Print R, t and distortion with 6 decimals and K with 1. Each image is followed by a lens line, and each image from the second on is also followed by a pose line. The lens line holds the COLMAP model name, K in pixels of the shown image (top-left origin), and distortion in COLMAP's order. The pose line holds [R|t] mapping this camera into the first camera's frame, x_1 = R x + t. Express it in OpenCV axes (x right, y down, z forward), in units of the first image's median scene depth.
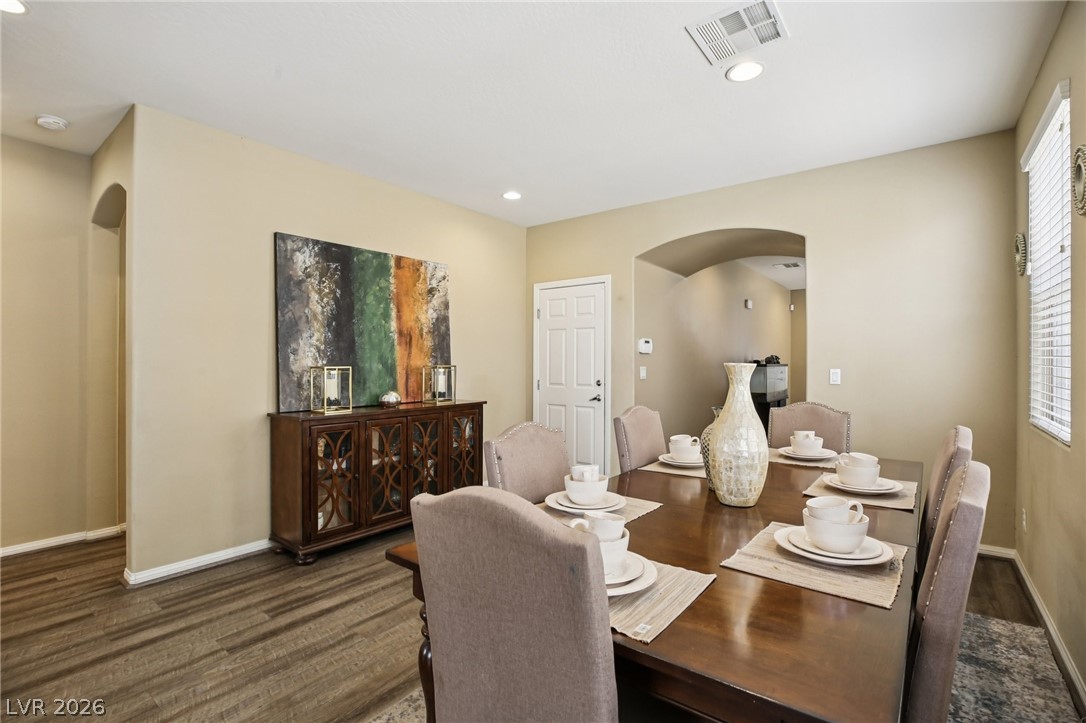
lens RADIAL K [[496.2, 0, 546.6], [0, 496.2, 360.9], [0, 0, 1]] dist [-0.030824, 0.000829]
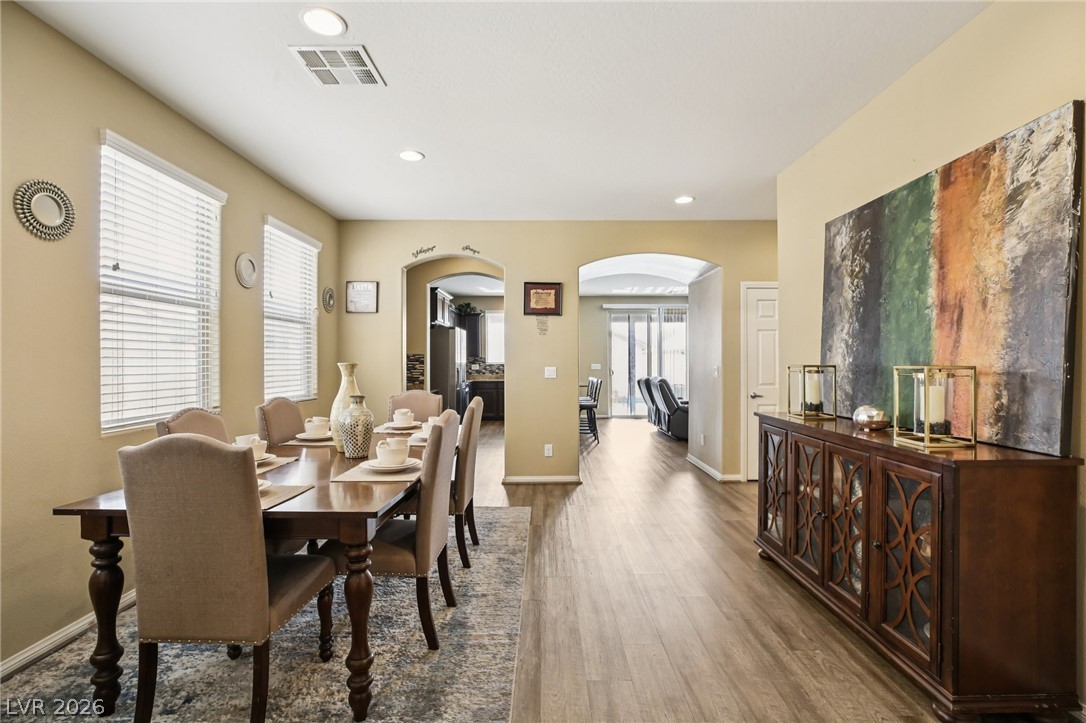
lens RADIAL K [[507.3, 0, 543.6], [0, 507.3, 375.7], [0, 0, 1]] dist [-0.022586, 0.000450]
pose [[-0.795729, 0.012295, -0.605529, 0.413776], [-0.003424, 0.999687, 0.024798, 0.009005], [0.605644, 0.021806, -0.795437, 1.247044]]
